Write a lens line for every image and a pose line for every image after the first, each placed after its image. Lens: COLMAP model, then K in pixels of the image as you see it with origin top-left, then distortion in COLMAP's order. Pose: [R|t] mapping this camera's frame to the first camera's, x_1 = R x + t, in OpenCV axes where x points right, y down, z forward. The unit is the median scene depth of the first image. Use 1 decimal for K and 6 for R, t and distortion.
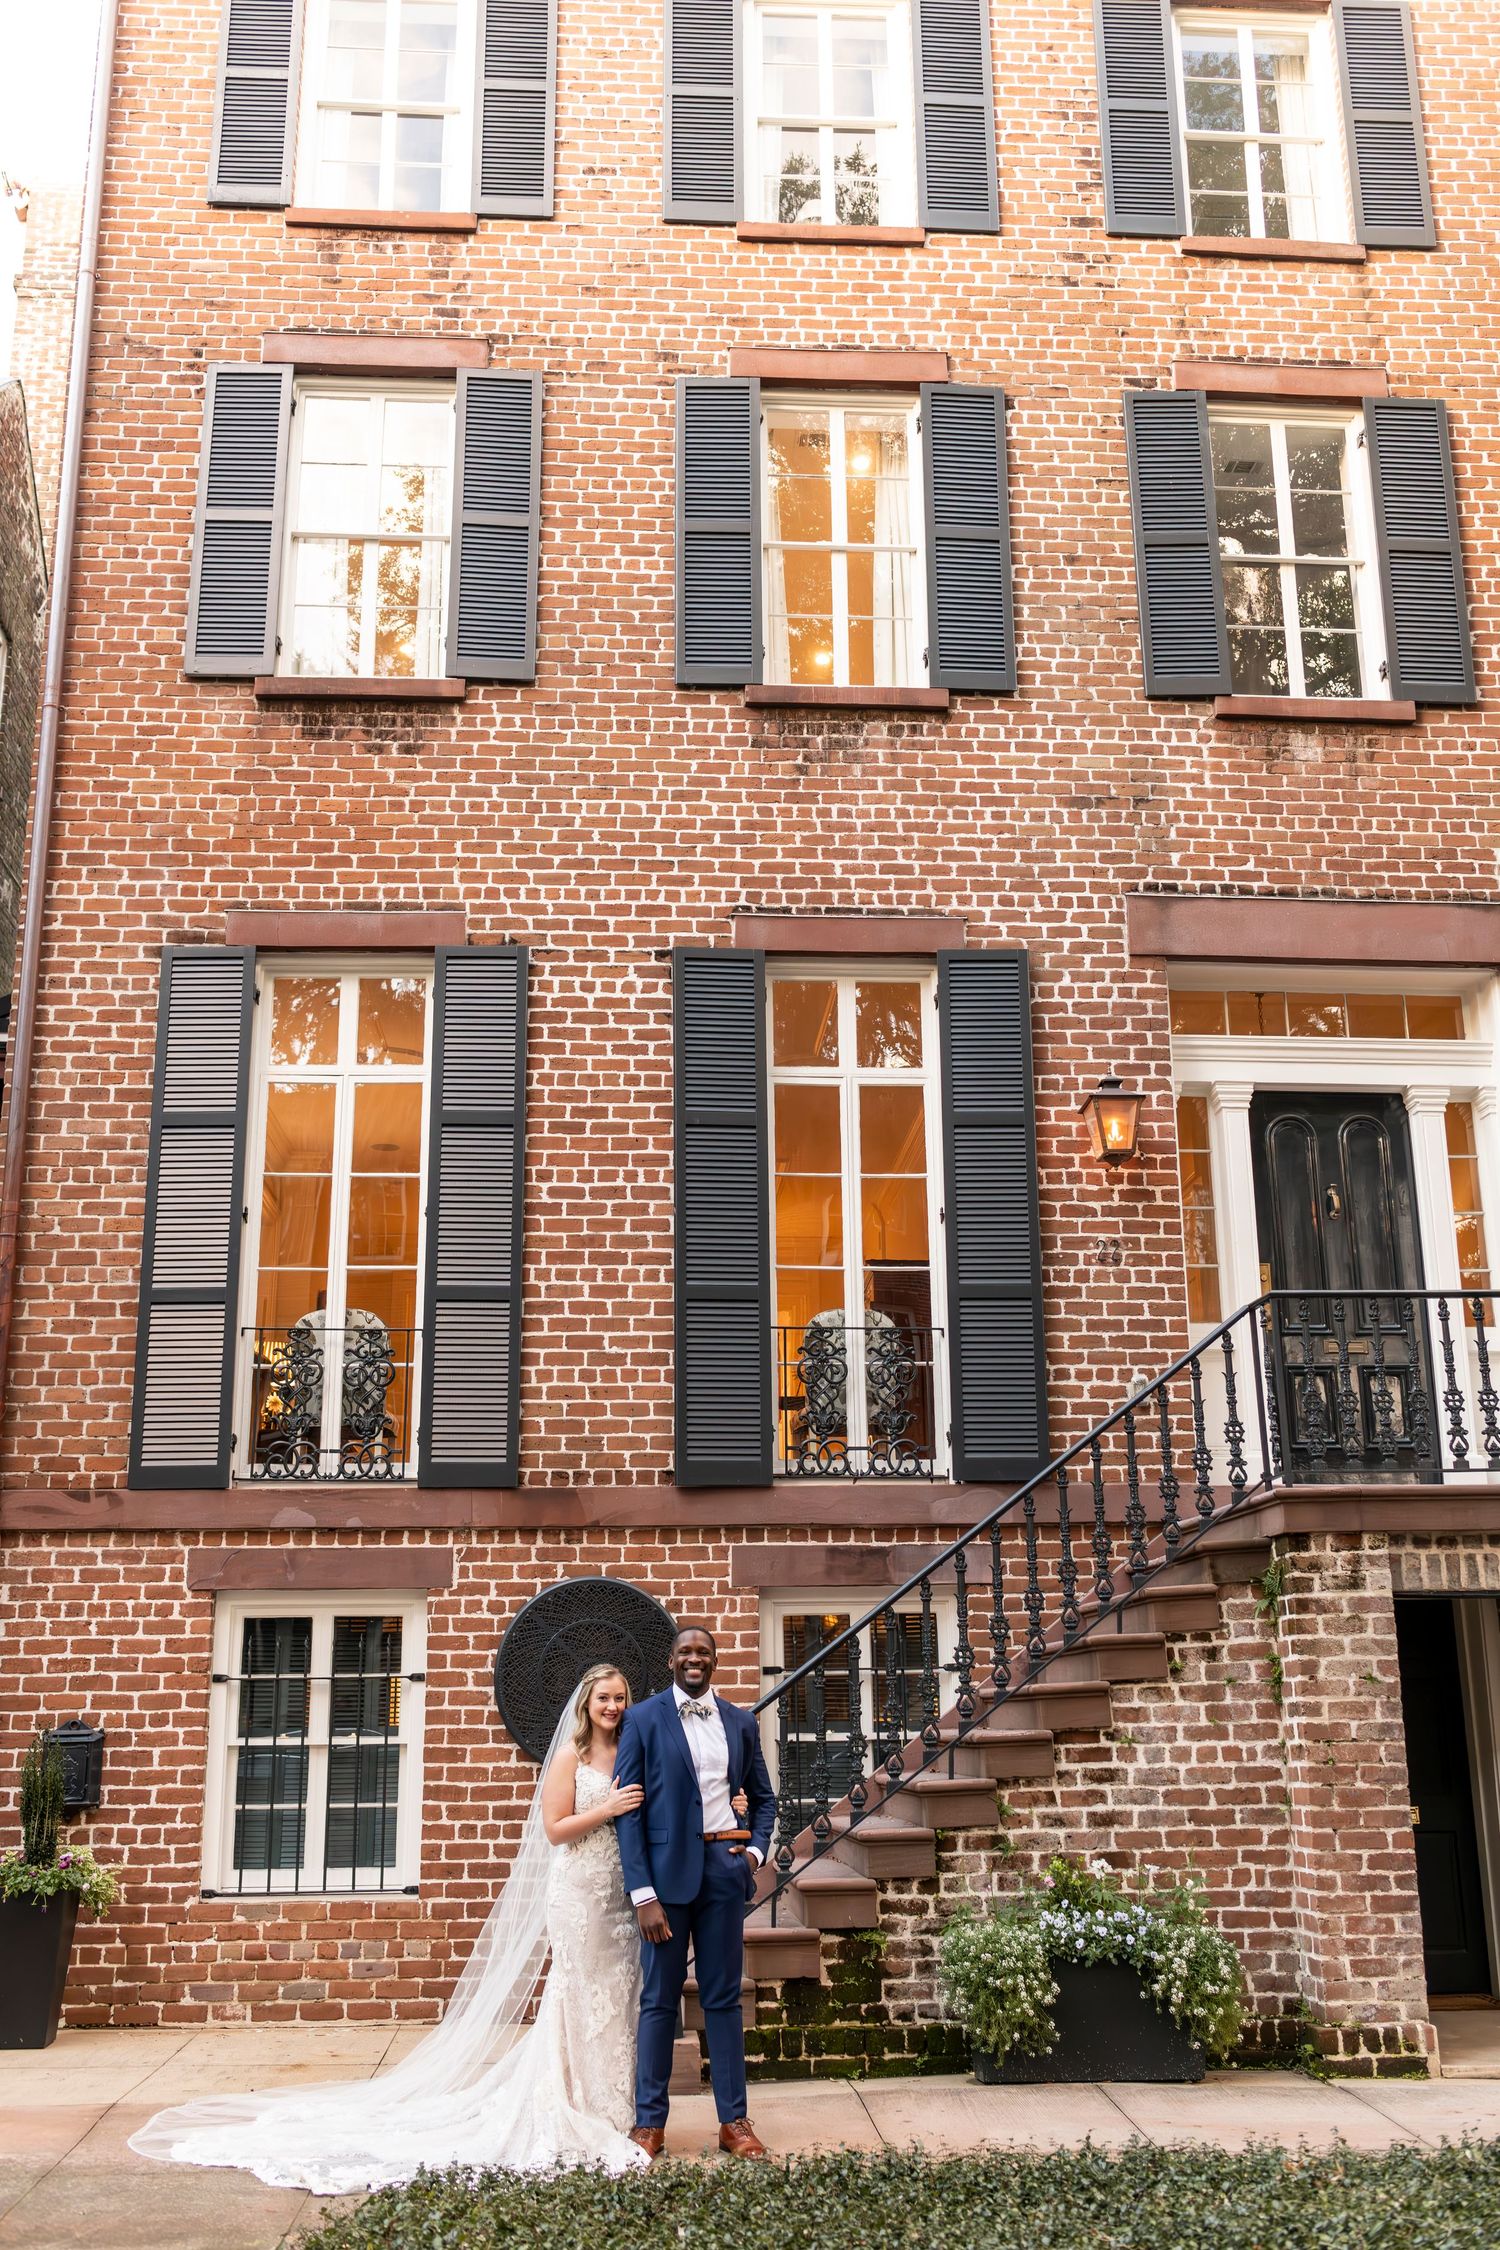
lens RADIAL K [[2130.3, 0, 761.8], [0, 2130.3, 1115.7], [0, 0, 1]] dist [0.003910, 0.006117]
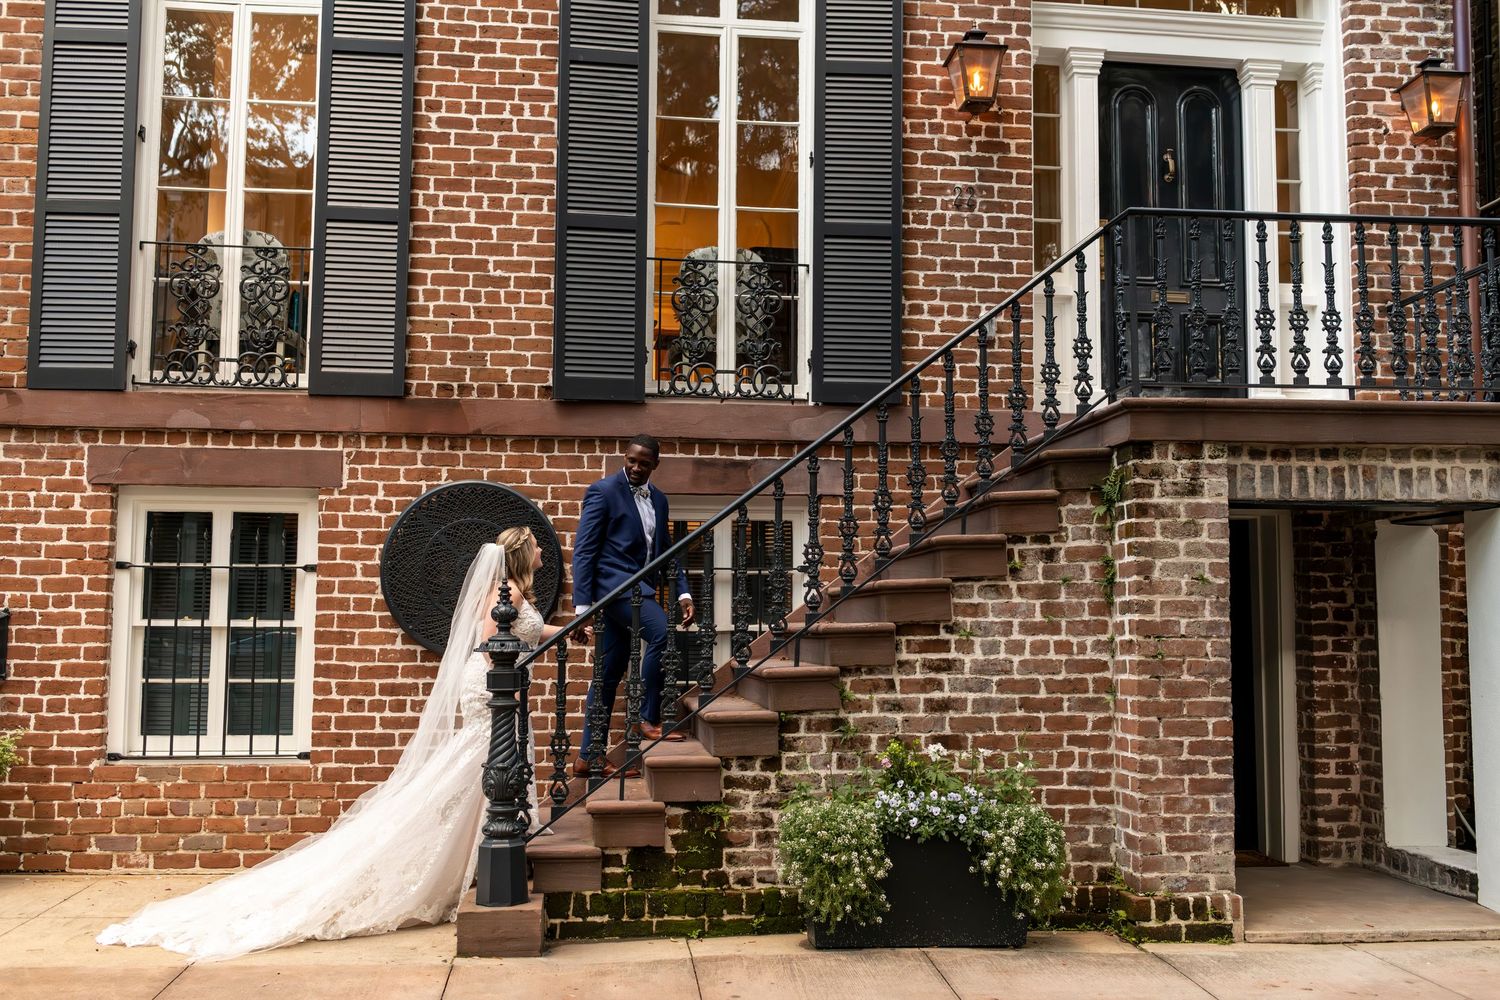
lens RADIAL K [[1477.2, 0, 772.7], [0, 1477.2, 498.9], [0, 0, 1]] dist [0.003467, 0.003835]
pose [[0.998236, 0.021650, 0.055283, 0.030678], [-0.031731, 0.981548, 0.188565, 0.082095], [-0.050180, -0.189987, 0.980503, 0.265977]]
